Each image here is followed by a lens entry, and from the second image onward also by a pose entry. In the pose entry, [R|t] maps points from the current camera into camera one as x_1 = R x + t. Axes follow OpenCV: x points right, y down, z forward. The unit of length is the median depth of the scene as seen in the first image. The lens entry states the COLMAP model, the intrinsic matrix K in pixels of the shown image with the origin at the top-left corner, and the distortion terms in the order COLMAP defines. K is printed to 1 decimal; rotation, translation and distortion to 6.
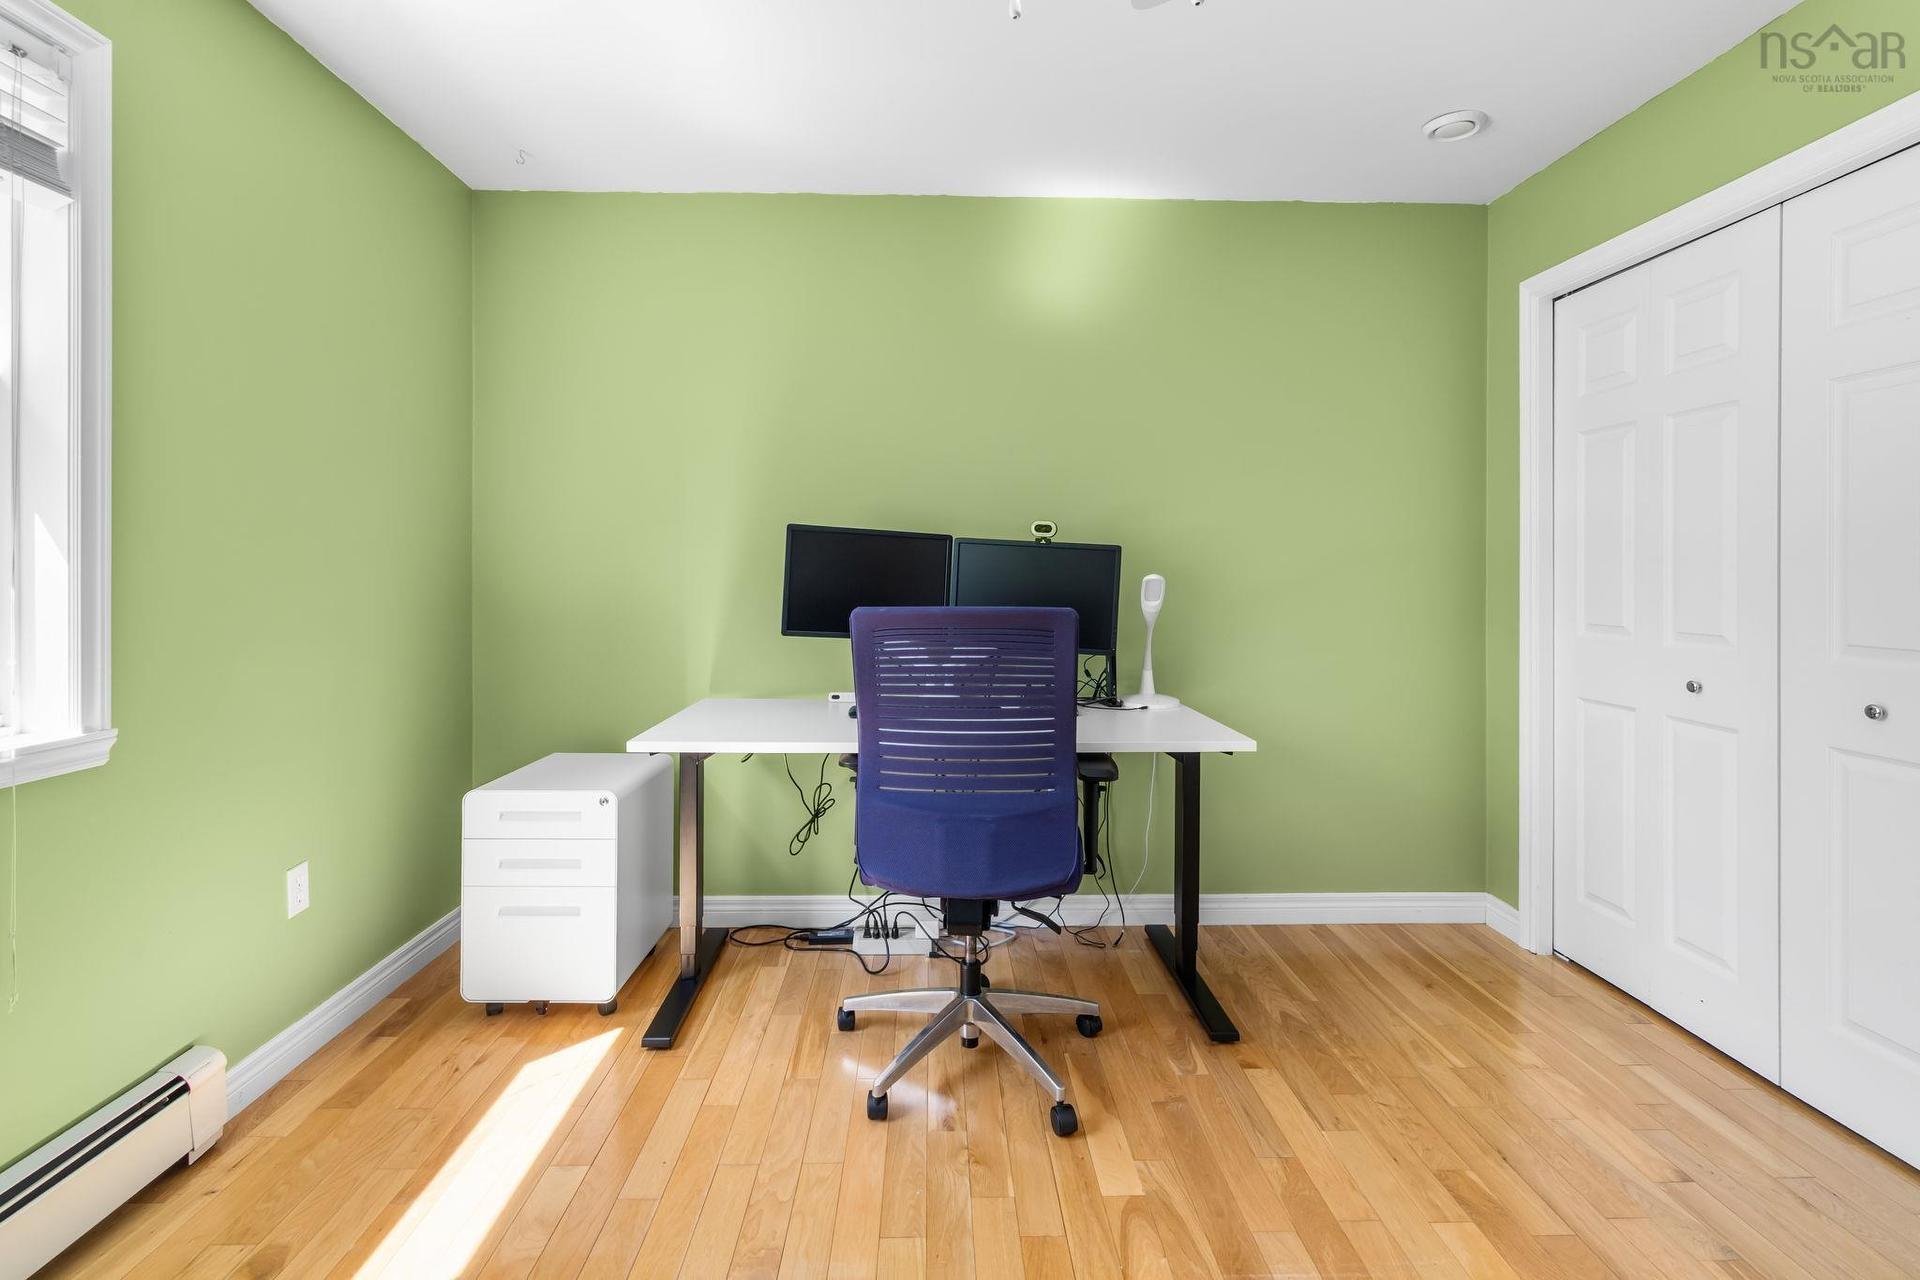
lens RADIAL K [[905.6, 0, 958.9], [0, 905.6, 587.7], [0, 0, 1]] dist [-0.003310, -0.000132]
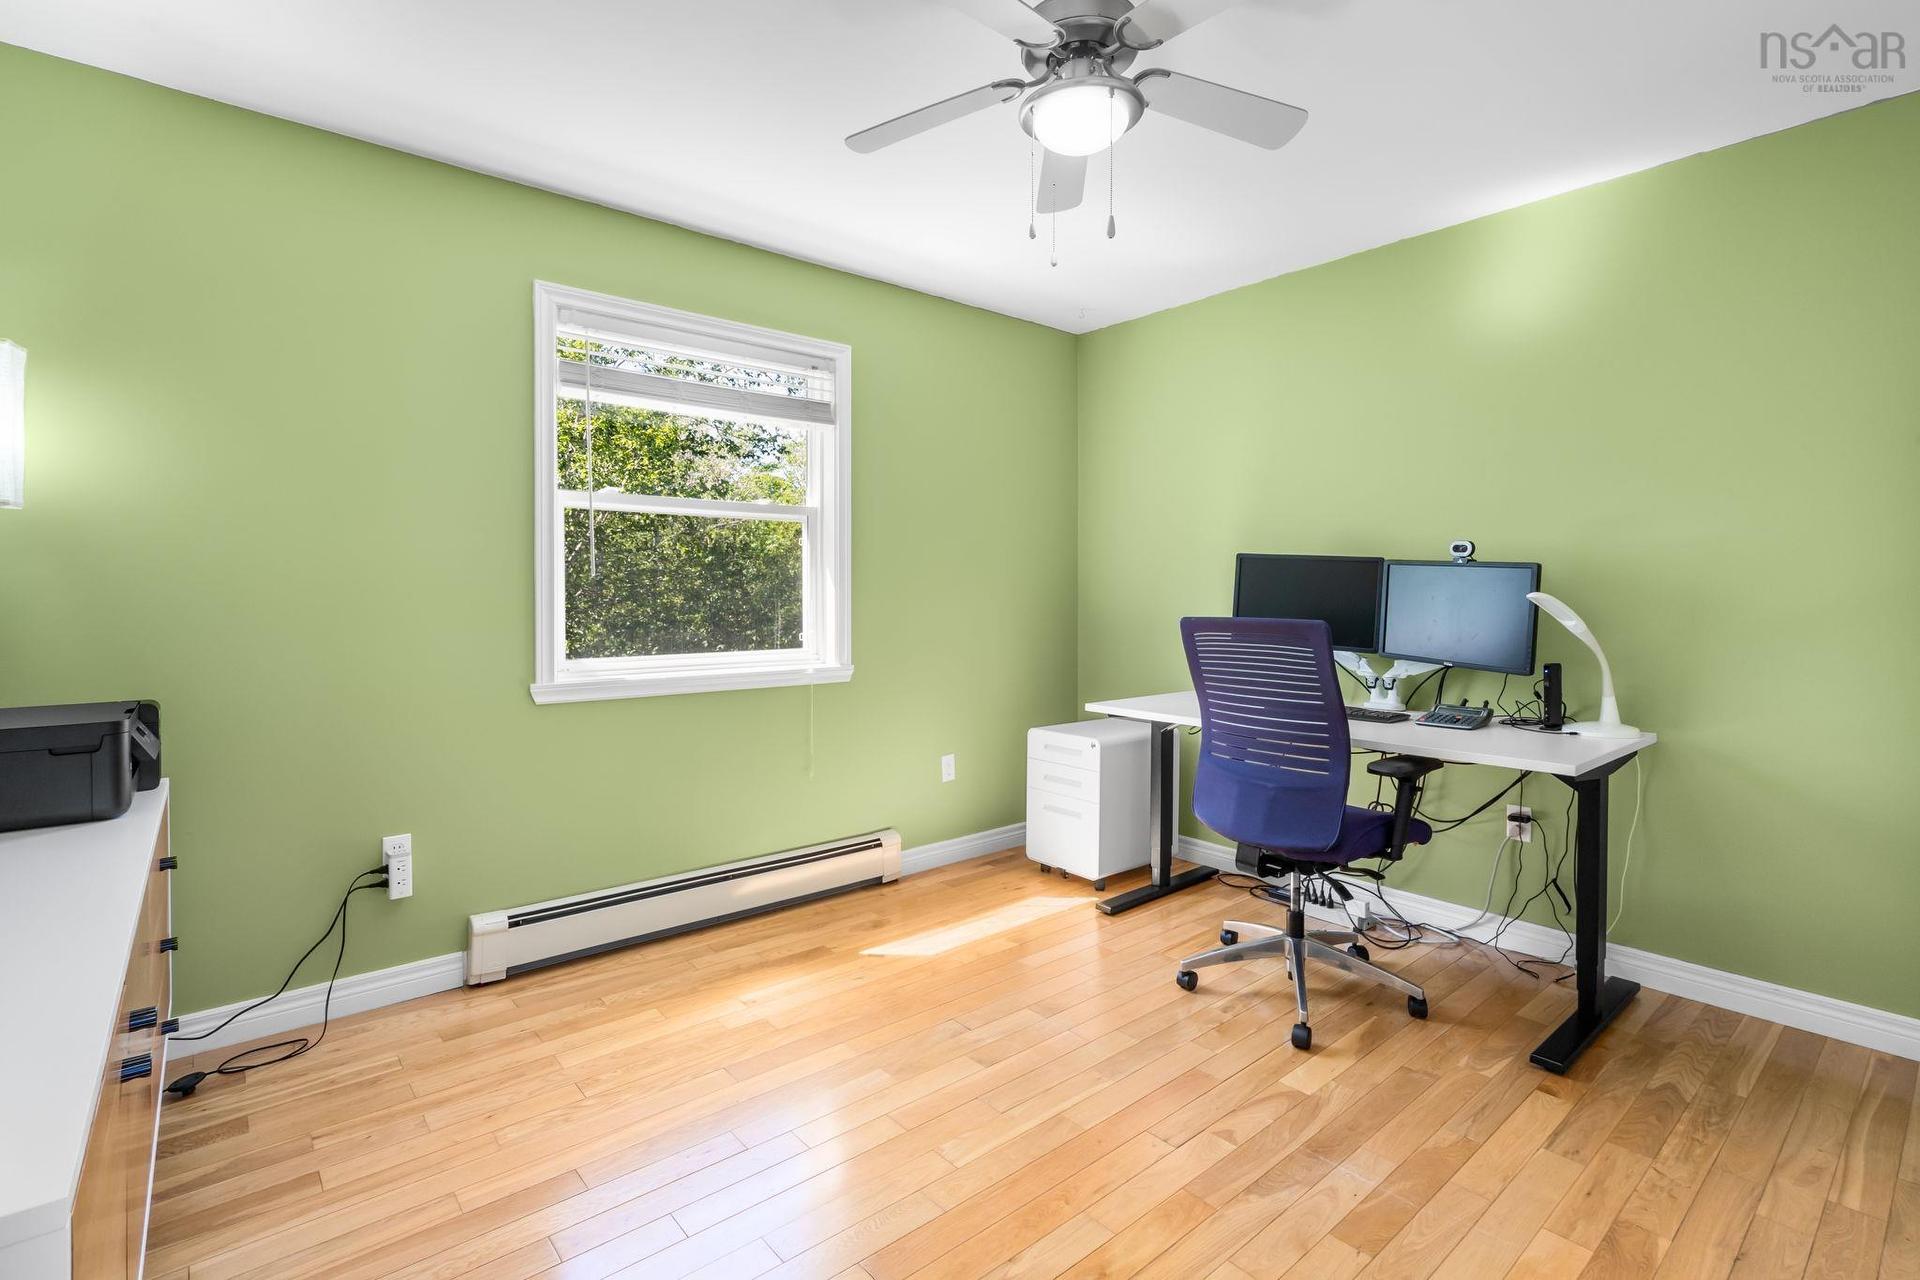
lens RADIAL K [[895.8, 0, 954.6], [0, 895.8, 623.1], [0, 0, 1]] dist [0.001091, 0.001028]
pose [[0.625795, 0.024397, -0.779606, 0.630248], [-0.010108, 0.999680, 0.023171, 0.002379], [0.779922, -0.006620, 0.625842, -0.105757]]
